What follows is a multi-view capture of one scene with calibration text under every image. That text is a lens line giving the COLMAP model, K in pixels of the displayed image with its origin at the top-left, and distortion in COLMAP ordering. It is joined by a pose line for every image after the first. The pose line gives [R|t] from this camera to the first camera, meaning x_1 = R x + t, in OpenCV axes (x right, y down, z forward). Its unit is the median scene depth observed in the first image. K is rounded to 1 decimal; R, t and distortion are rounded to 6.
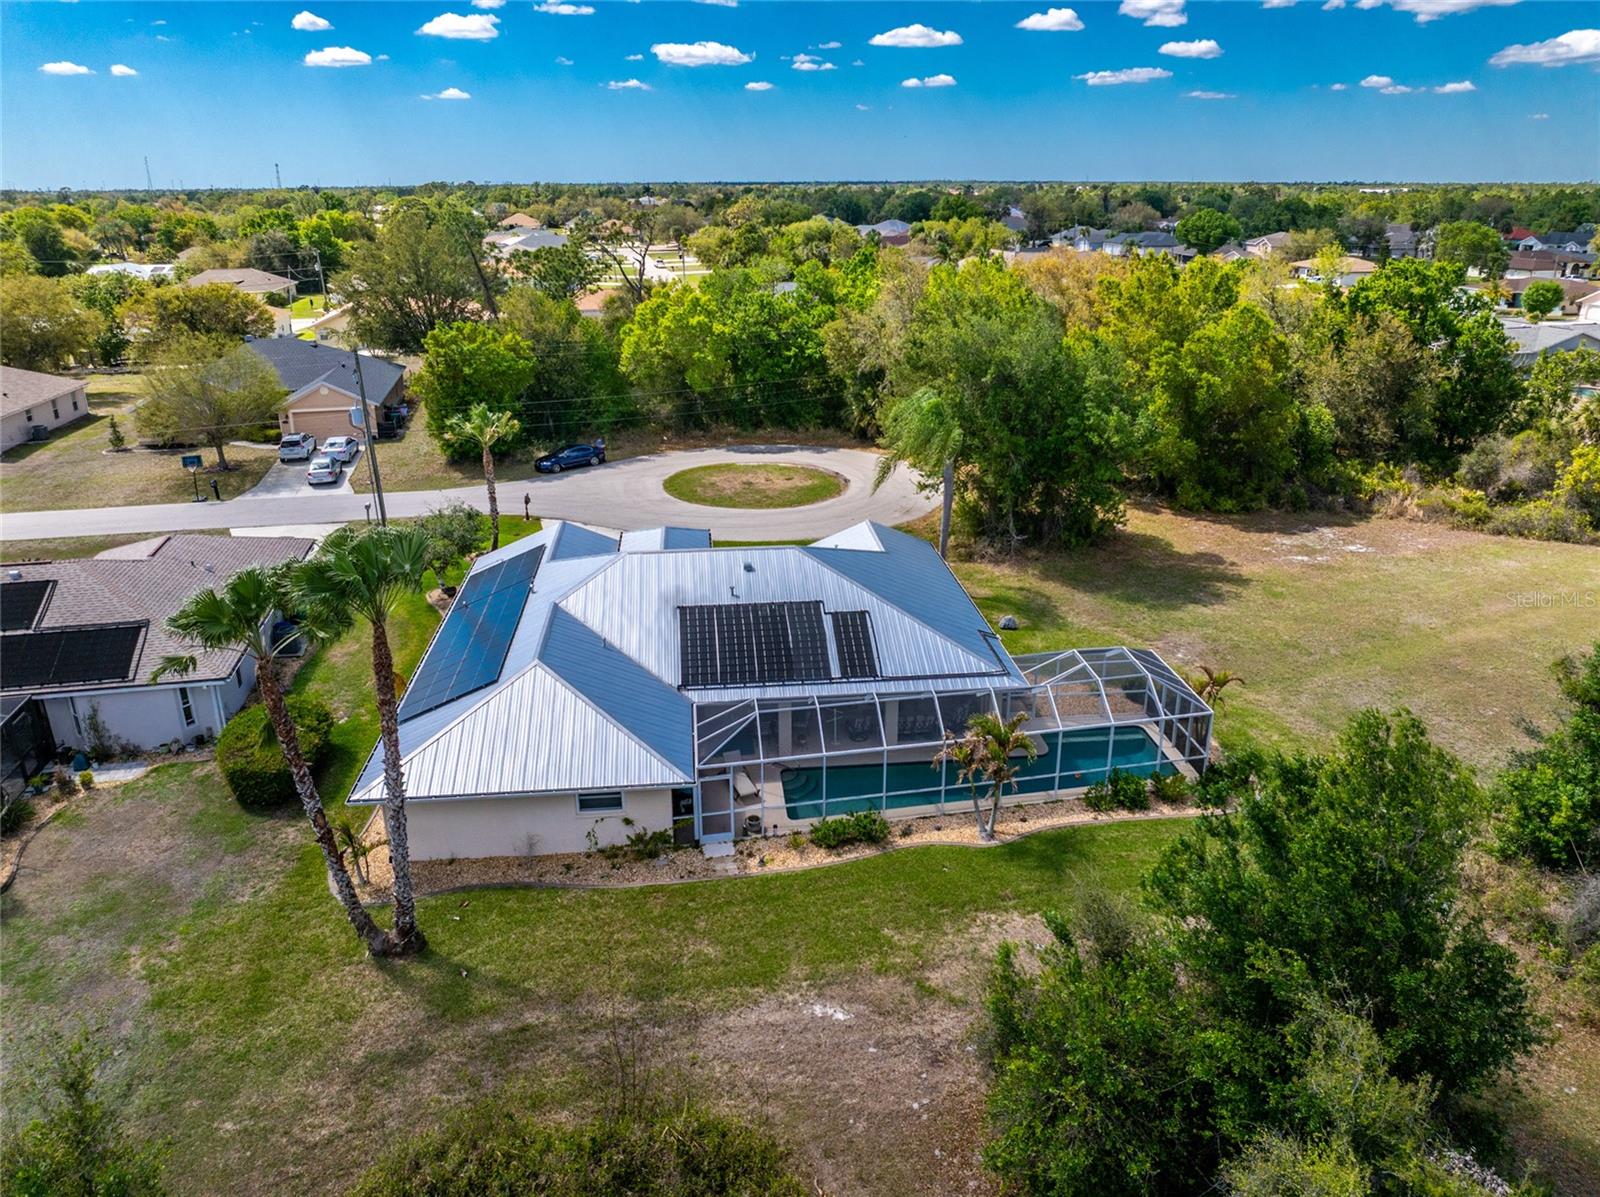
lens RADIAL K [[1122.3, 0, 800.0], [0, 1122.3, 598.5], [0, 0, 1]] dist [-0.040701, 0.004055]
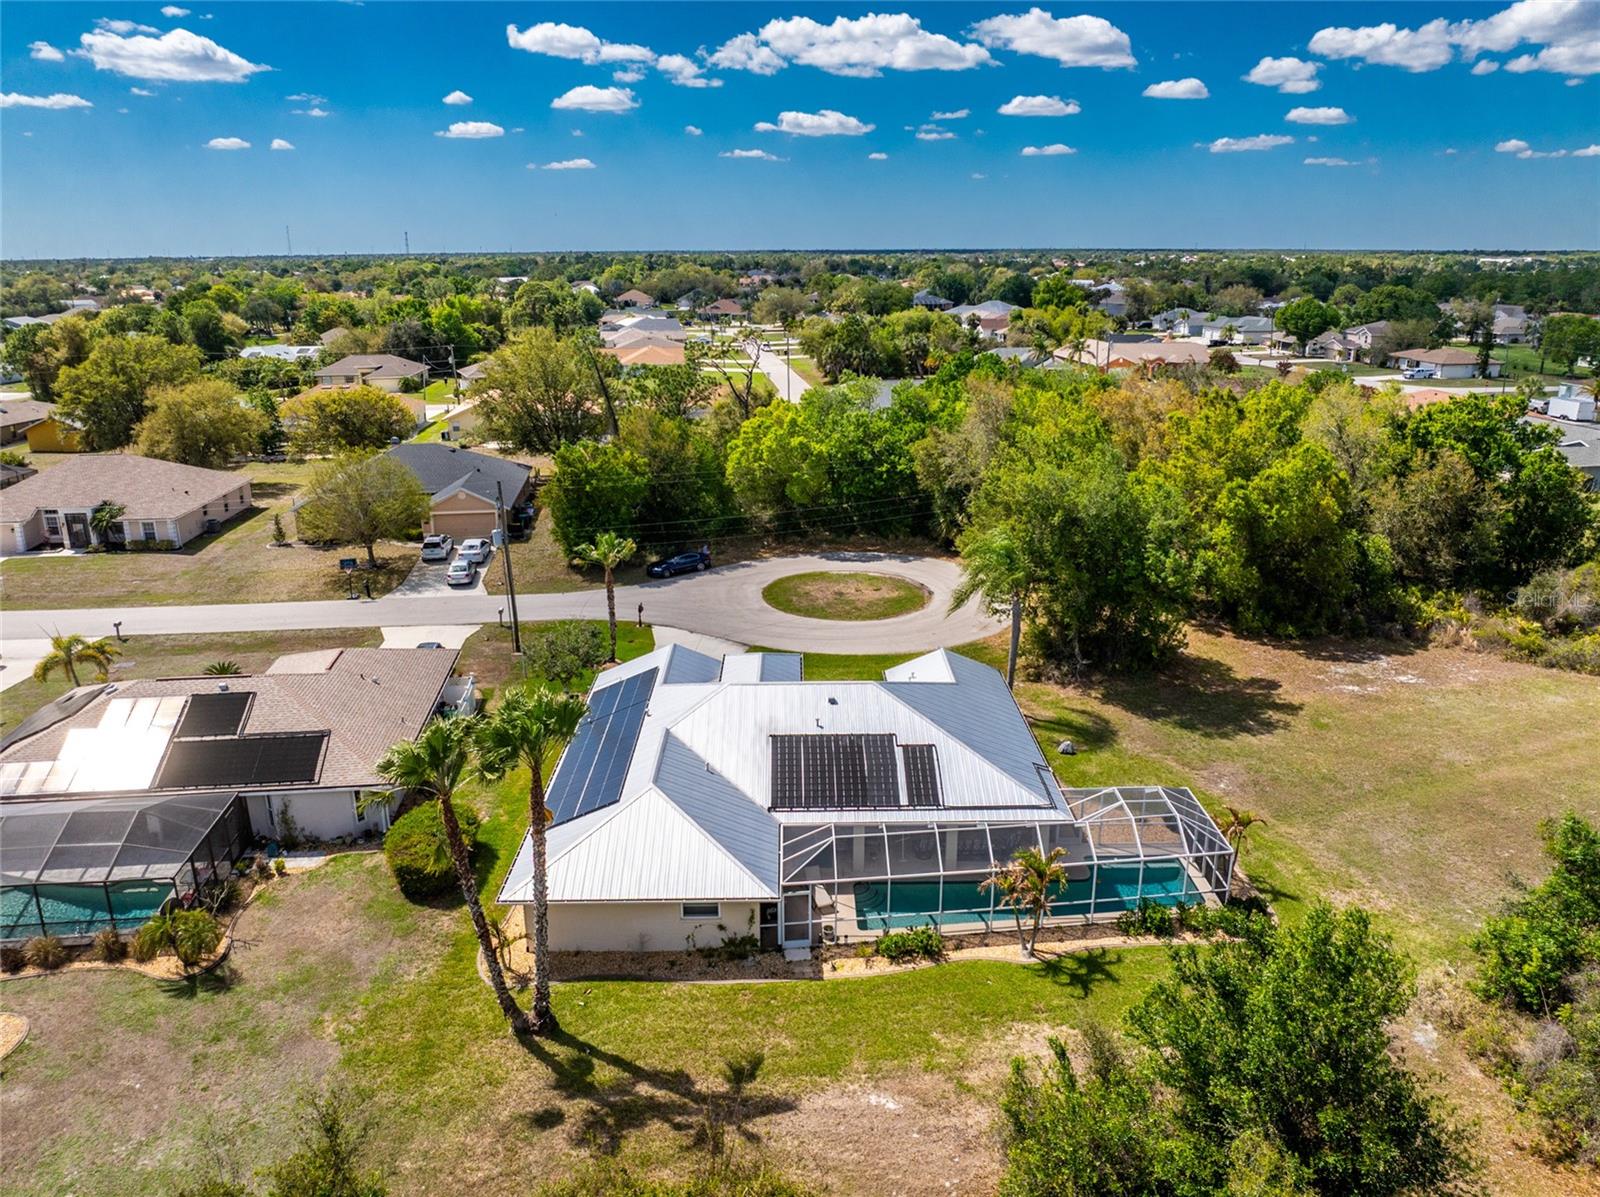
lens RADIAL K [[1122.3, 0, 800.0], [0, 1122.3, 598.5], [0, 0, 1]] dist [-0.040701, 0.004055]
pose [[0.995920, 0.025331, -0.086610, 0.014303], [-0.029956, 0.998170, -0.052522, -0.056621], [0.085121, 0.054902, 0.994857, -0.125314]]
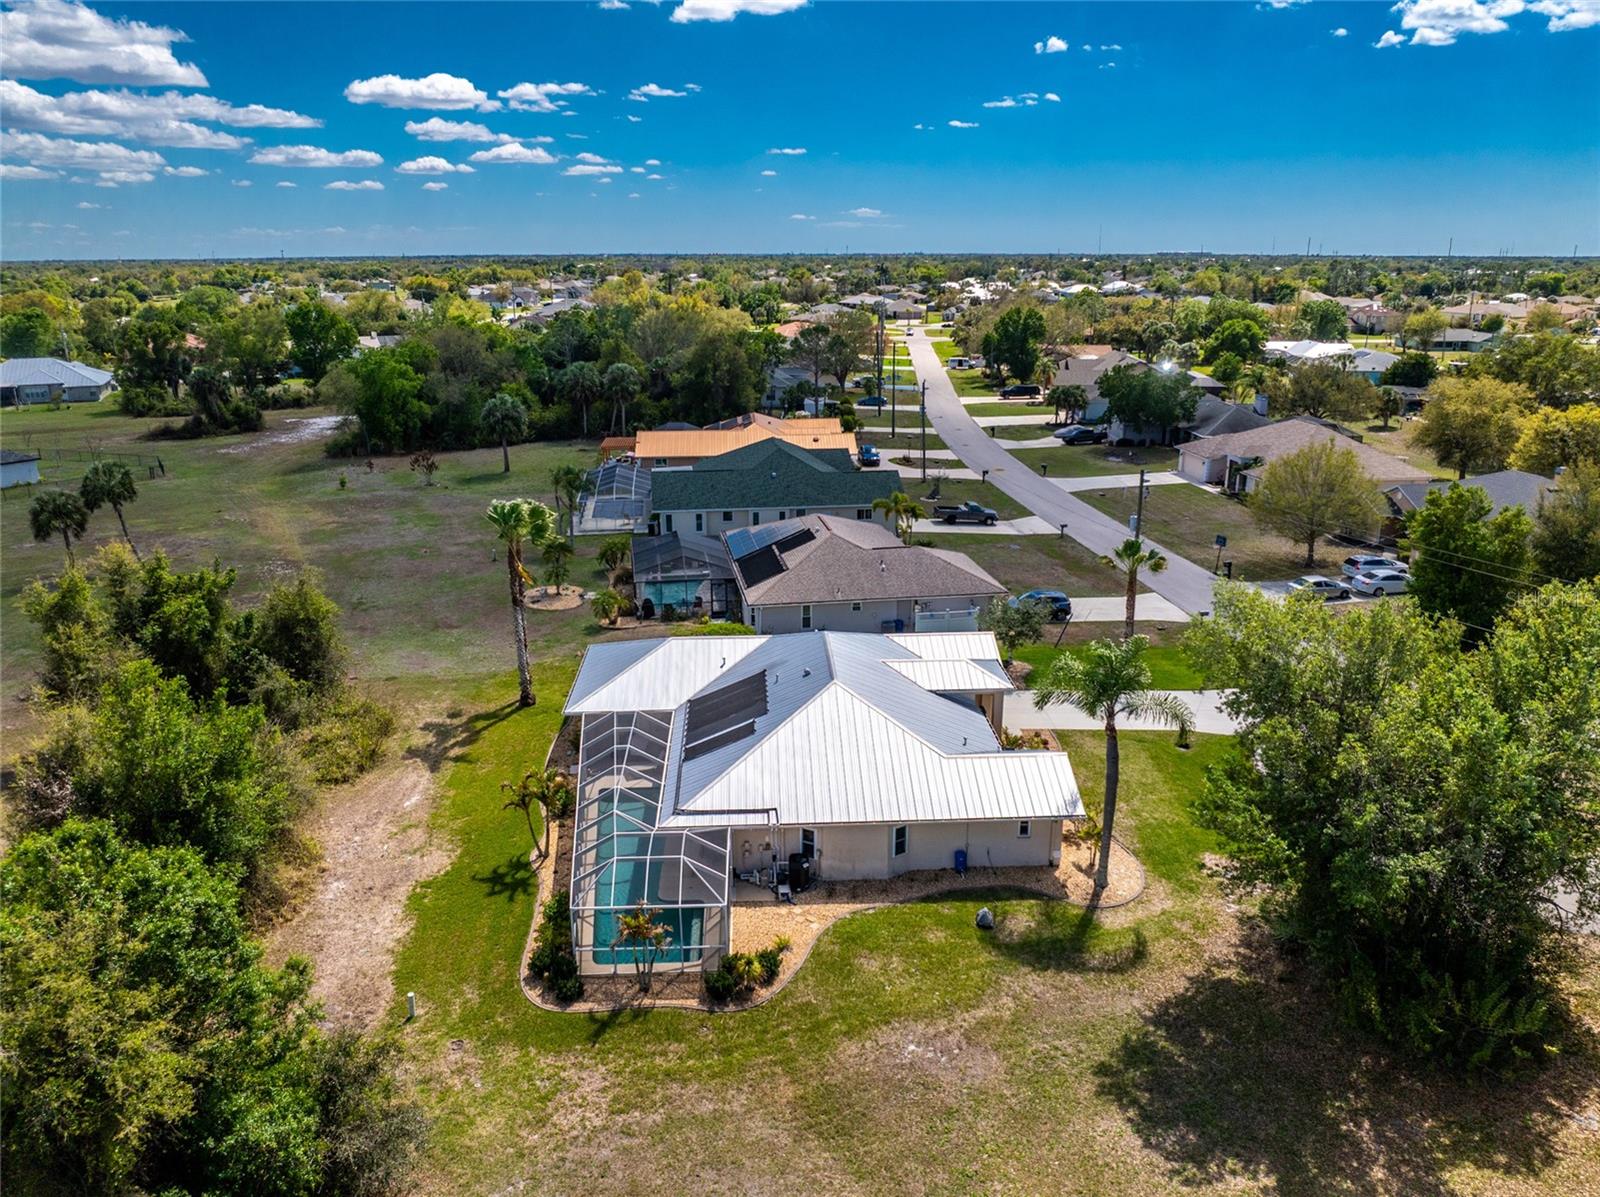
lens RADIAL K [[1122.3, 0, 800.0], [0, 1122.3, 598.5], [0, 0, 1]] dist [-0.040701, 0.004055]
pose [[-0.051566, 0.296467, -0.953650, 0.852908], [-0.343720, 0.891310, 0.295673, -0.358887], [0.937655, 0.343035, 0.055940, 0.710023]]
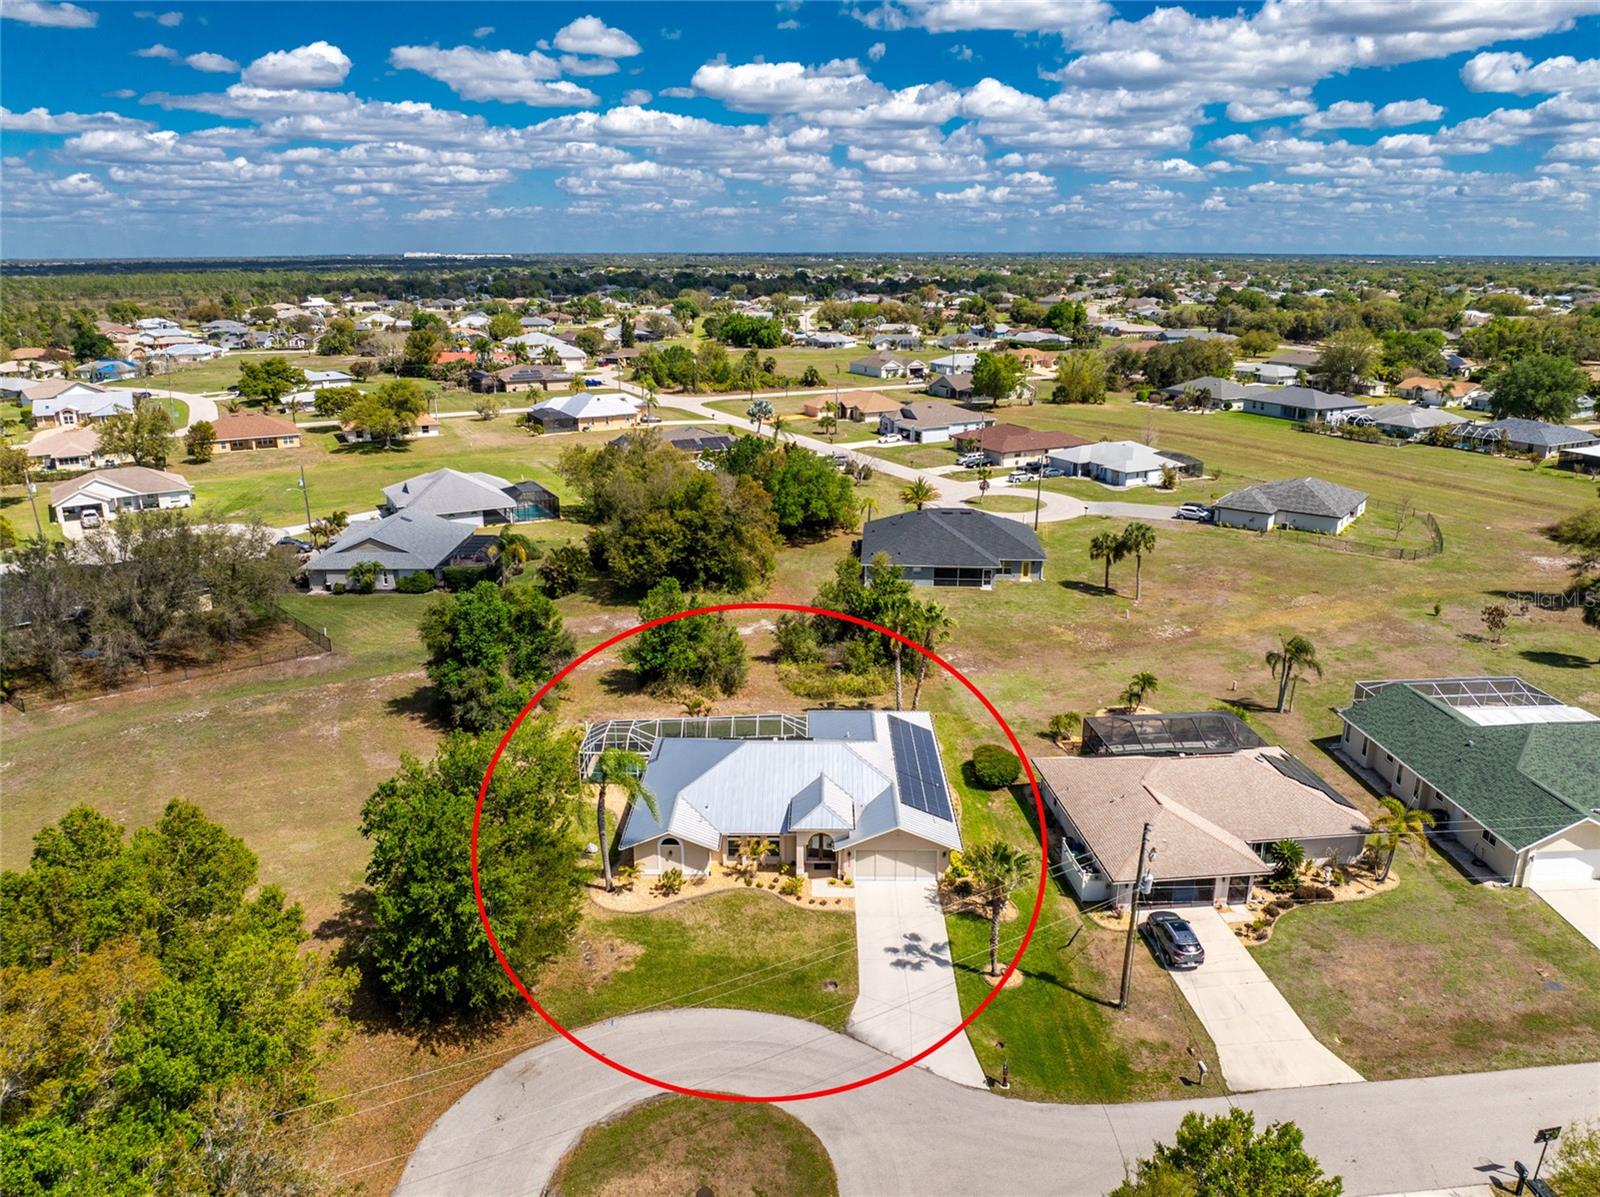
lens RADIAL K [[1131.1, 0, 797.8], [0, 1131.1, 546.9], [0, 0, 1]] dist [-0.038210, 0.003940]
pose [[-0.992723, -0.025495, 0.117694, -0.235413], [0.046236, 0.821733, 0.567994, -1.069358], [-0.111195, 0.569302, -0.814574, 1.848499]]
